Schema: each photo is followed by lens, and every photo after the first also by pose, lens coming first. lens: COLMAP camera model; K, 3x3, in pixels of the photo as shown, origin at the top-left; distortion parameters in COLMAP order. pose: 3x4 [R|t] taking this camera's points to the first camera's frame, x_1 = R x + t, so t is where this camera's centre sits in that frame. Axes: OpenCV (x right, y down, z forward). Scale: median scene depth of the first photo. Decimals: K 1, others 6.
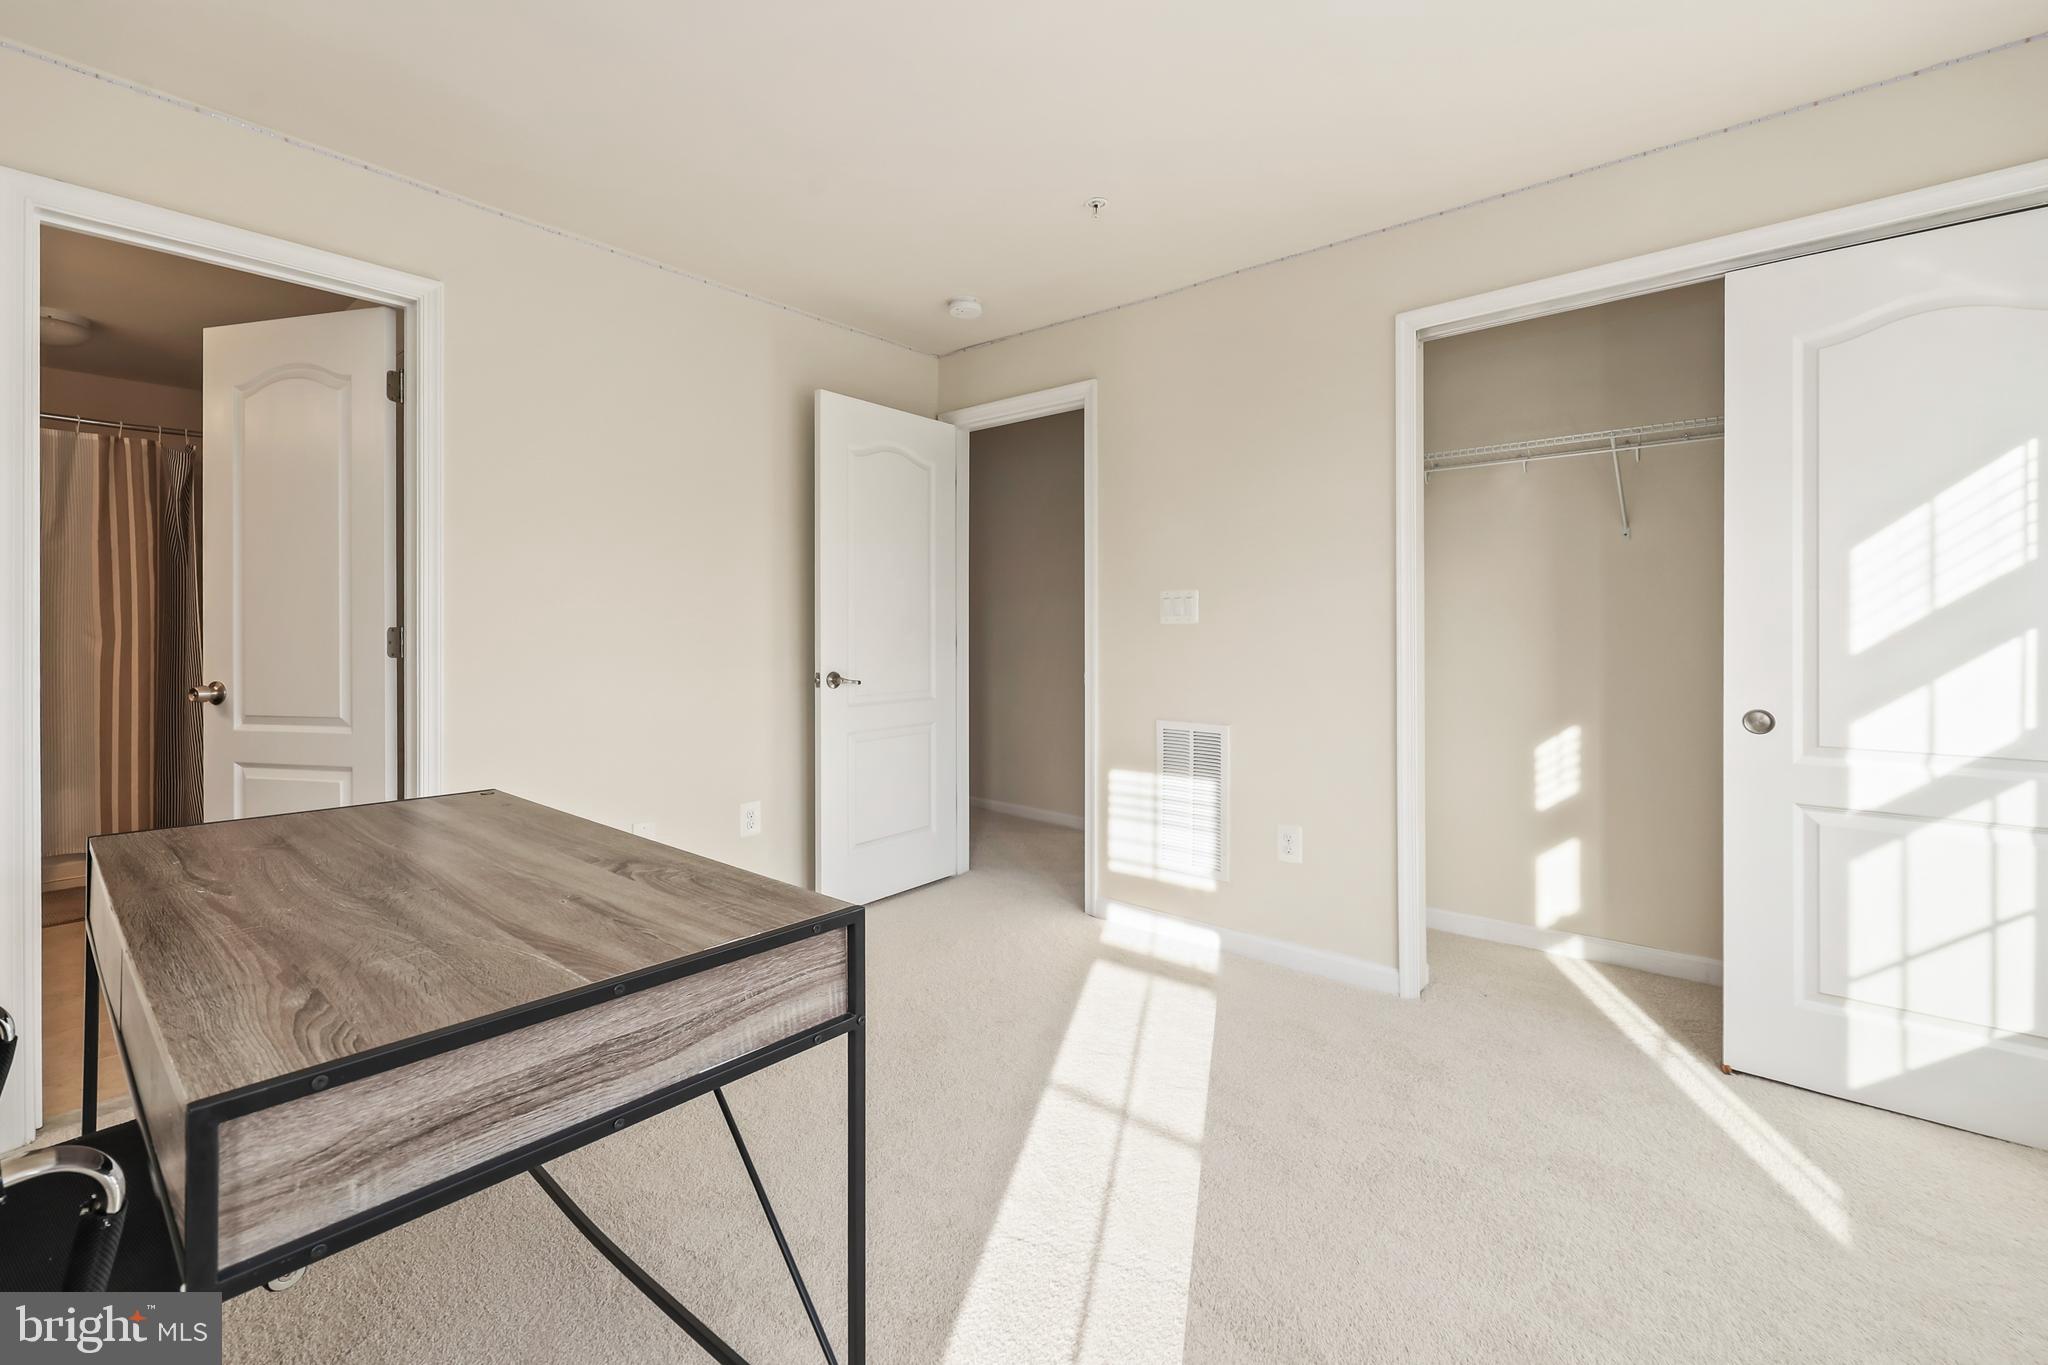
lens RADIAL K [[878.2, 0, 1015.3], [0, 878.2, 626.9], [0, 0, 1]] dist [0.001363, 0.000128]
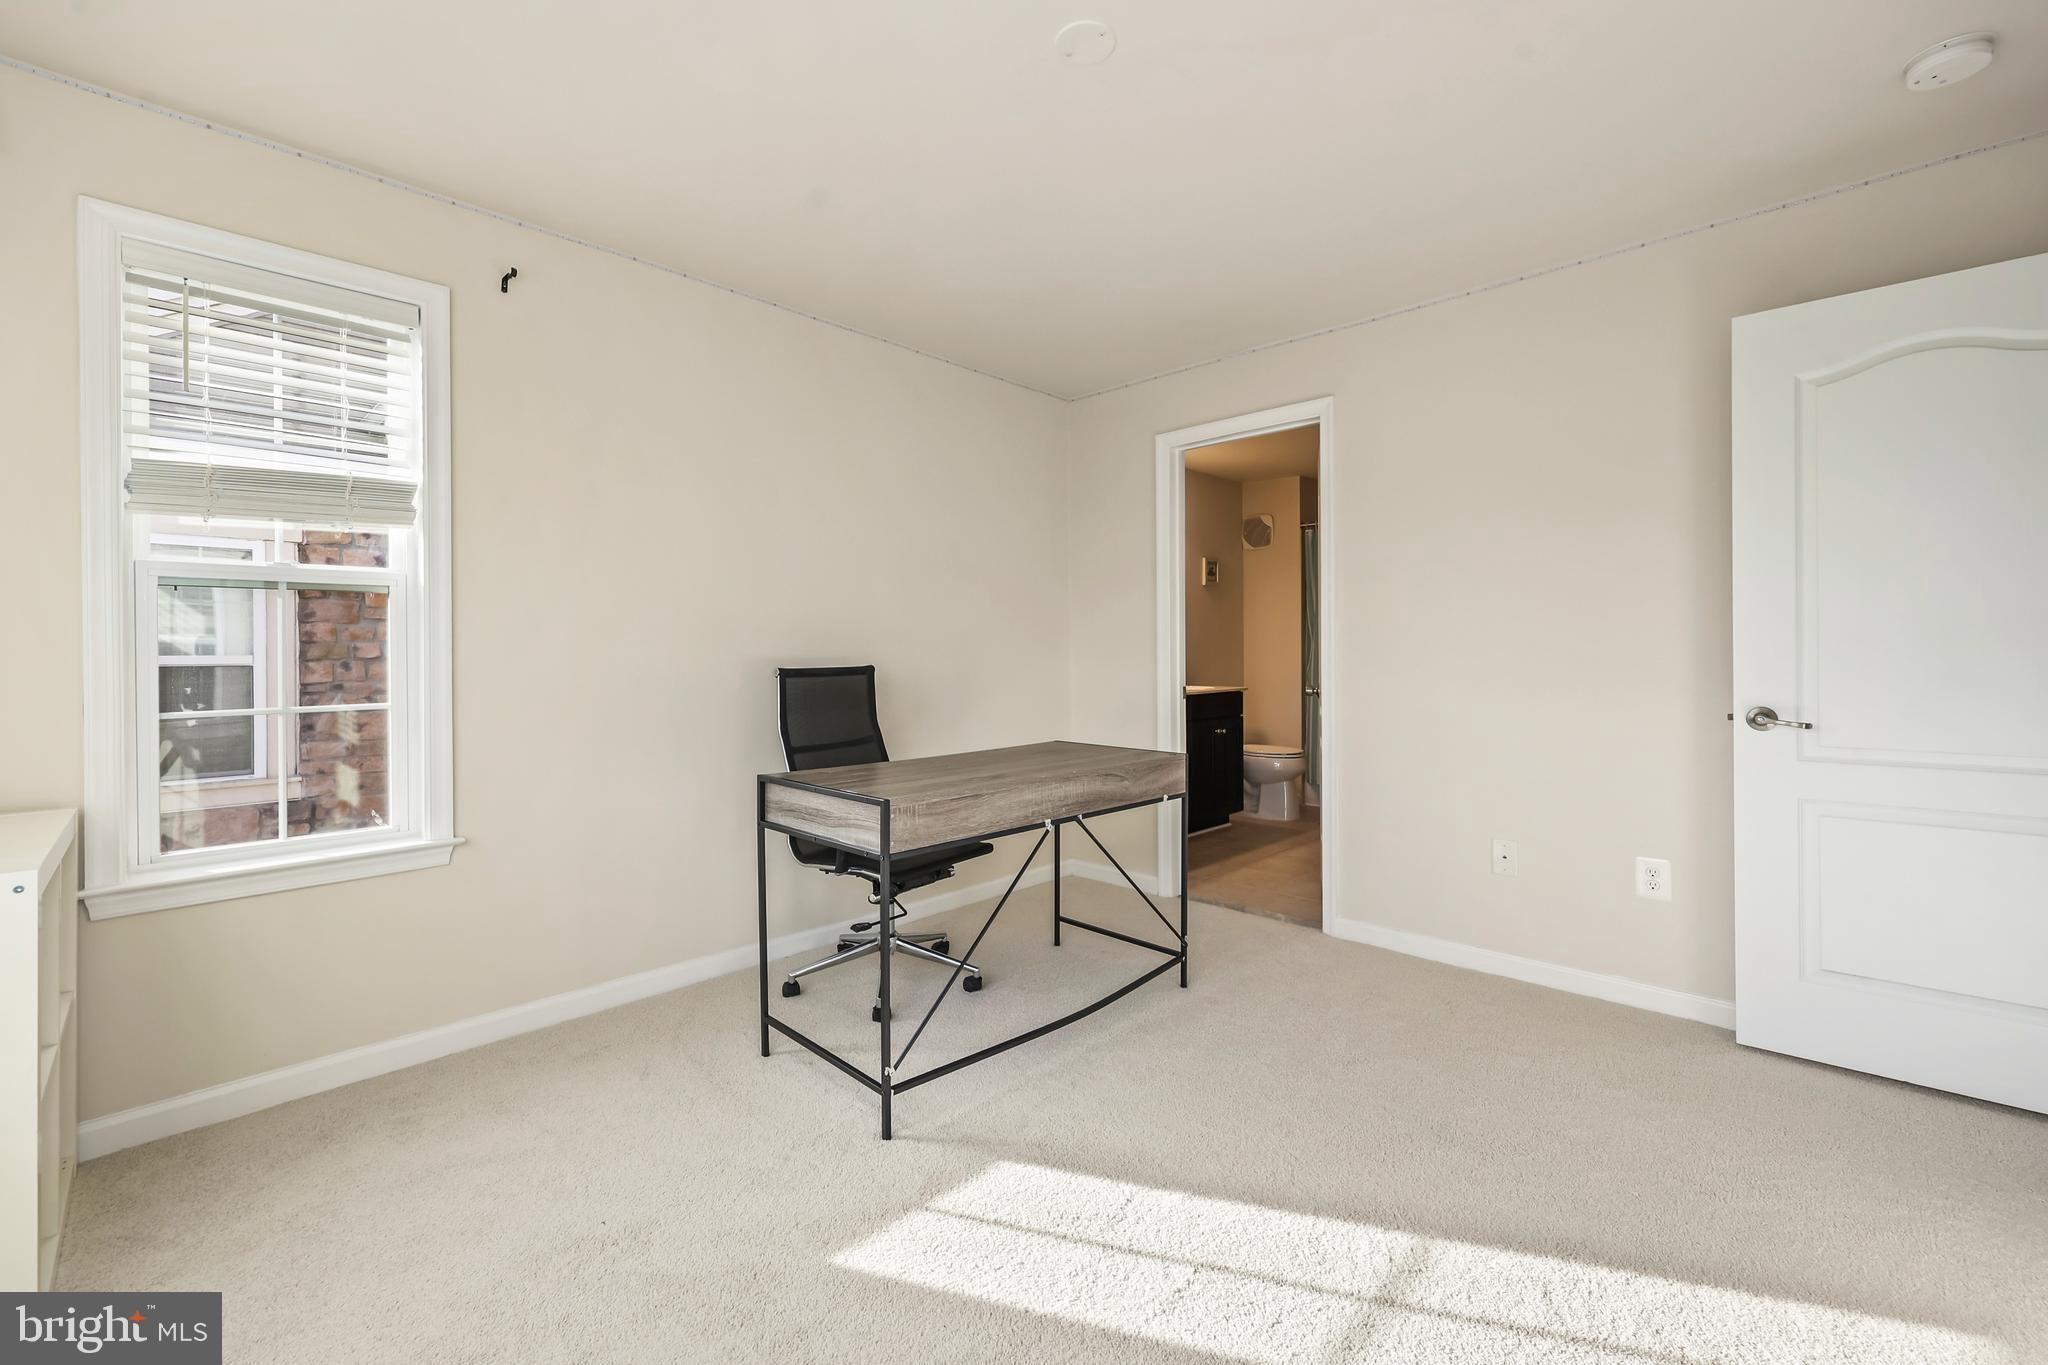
lens RADIAL K [[824.0, 0, 999.1], [0, 824.0, 630.7], [0, 0, 1]] dist [-0.014748, 0.000317]
pose [[-0.044629, -0.020025, -0.998803, 0.490834], [0.003551, 0.999790, -0.020204, -0.000036], [0.998997, -0.004449, -0.044548, 0.415788]]
